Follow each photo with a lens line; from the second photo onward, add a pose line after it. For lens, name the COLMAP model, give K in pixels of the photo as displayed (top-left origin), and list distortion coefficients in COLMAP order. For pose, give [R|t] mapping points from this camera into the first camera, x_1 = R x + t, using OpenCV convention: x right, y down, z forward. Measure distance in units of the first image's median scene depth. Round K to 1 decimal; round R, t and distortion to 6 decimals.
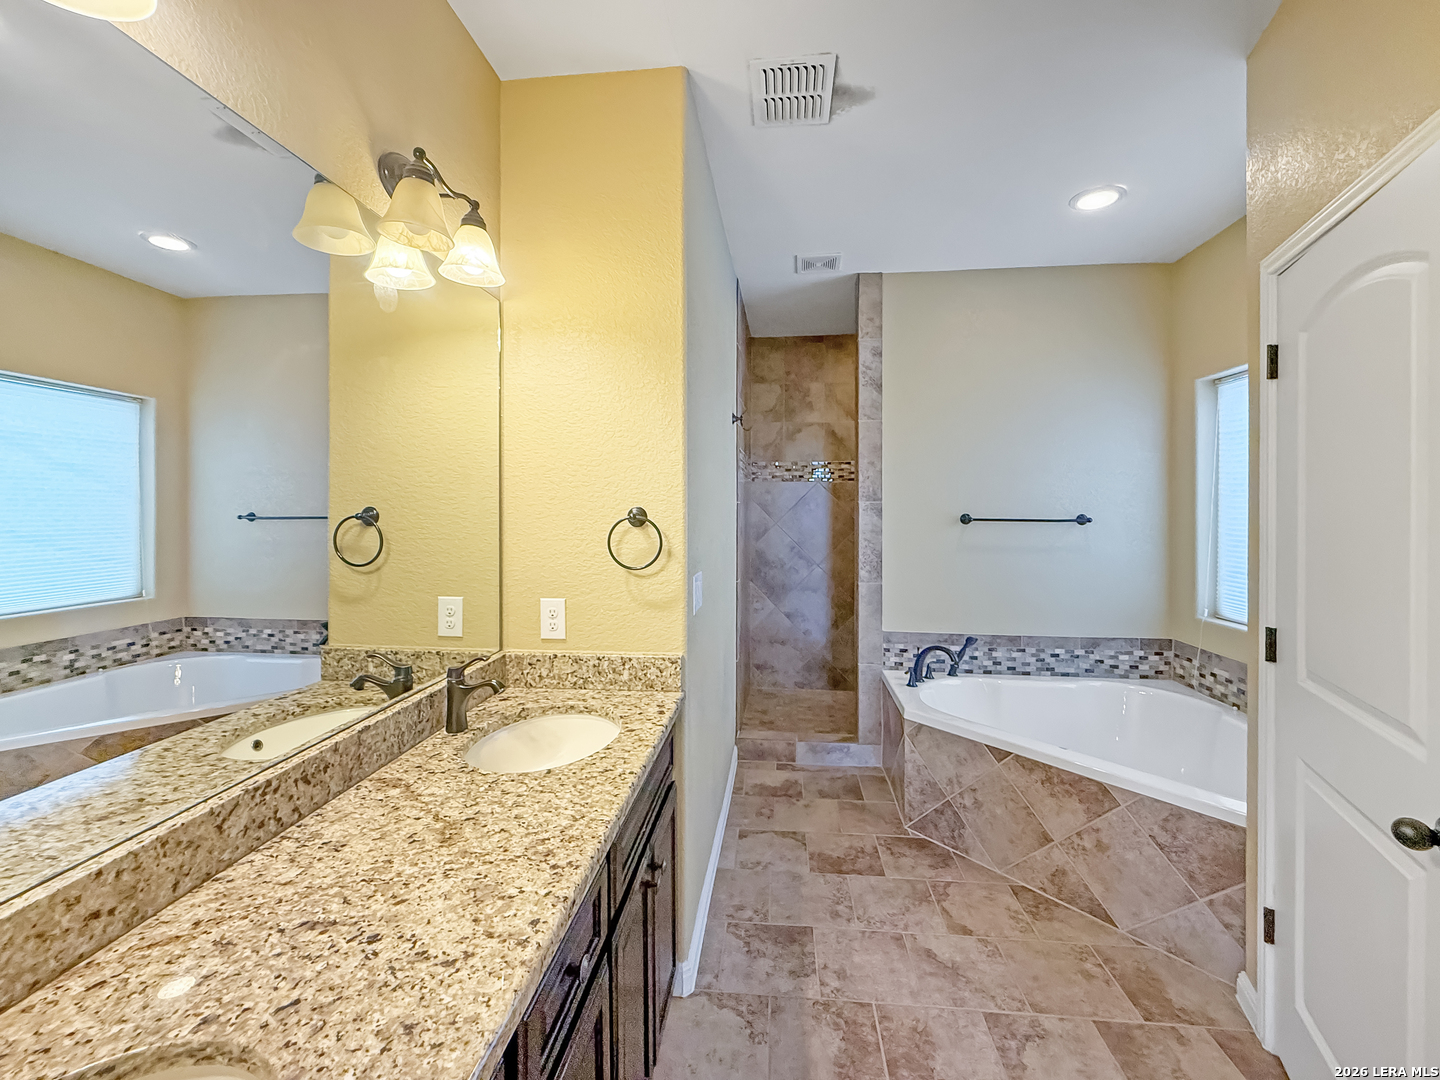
lens RADIAL K [[589.4, 0, 715.3], [0, 589.4, 514.1], [0, 0, 1]] dist [0.000959, -0.000010]
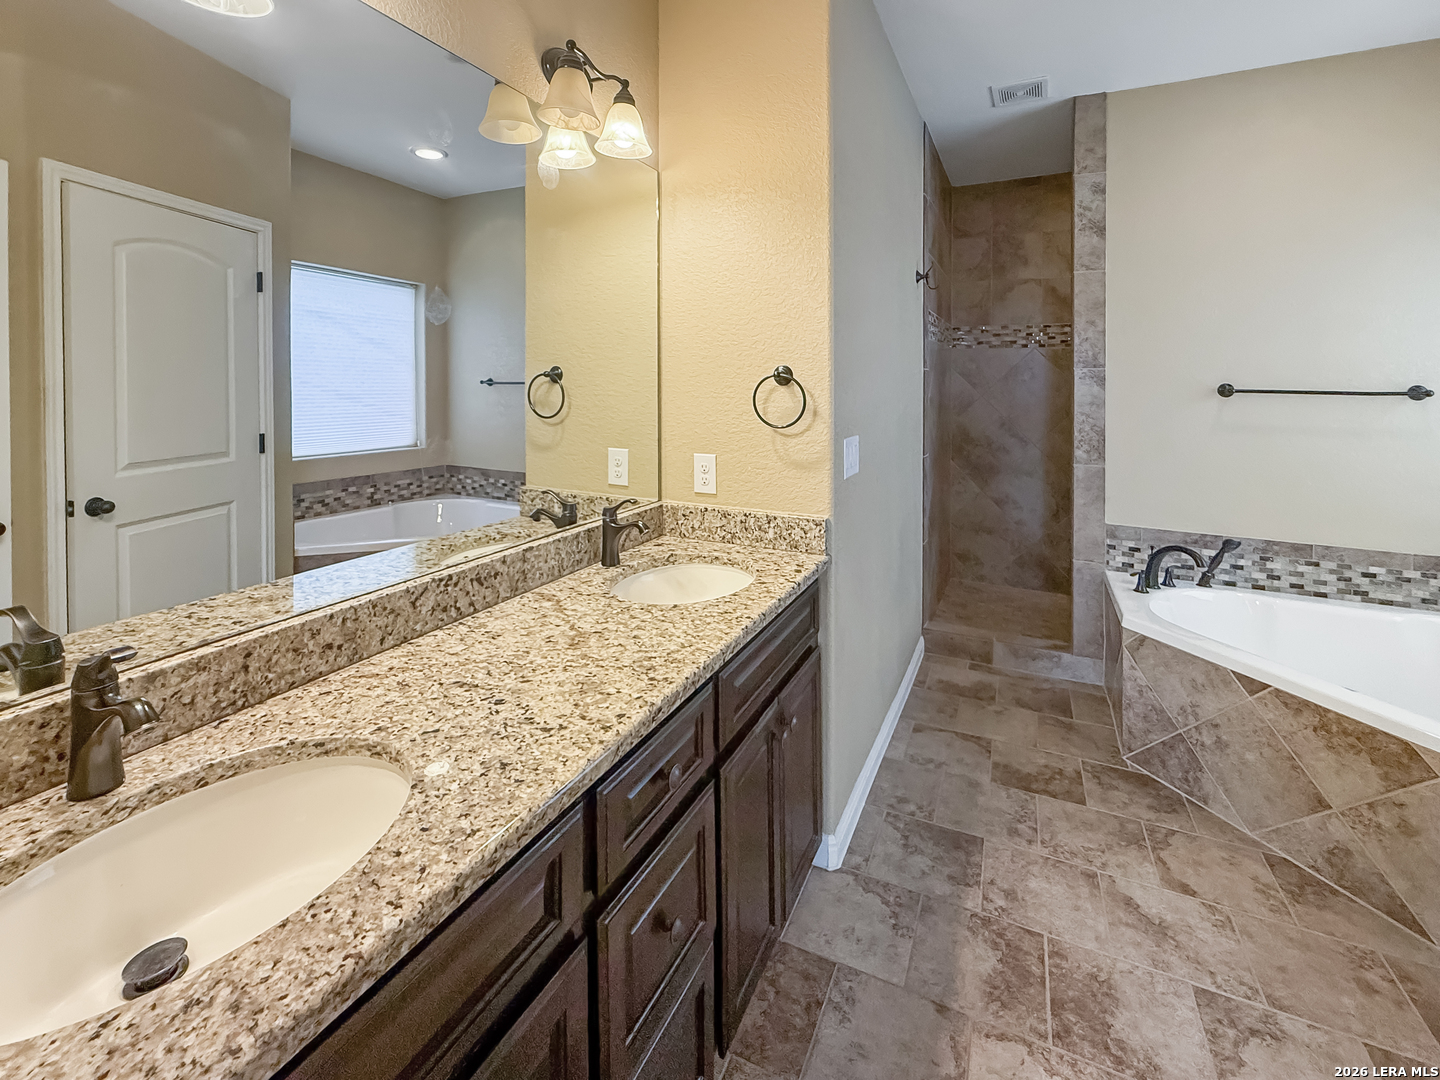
lens RADIAL K [[621.7, 0, 721.7], [0, 621.7, 398.1], [0, 0, 1]] dist [0.000266, 0.000057]
pose [[0.943246, 0.016372, -0.331691, 0.099296], [-0.012712, 0.999832, 0.013203, 0.026039], [0.331852, -0.008237, 0.943296, -0.019484]]
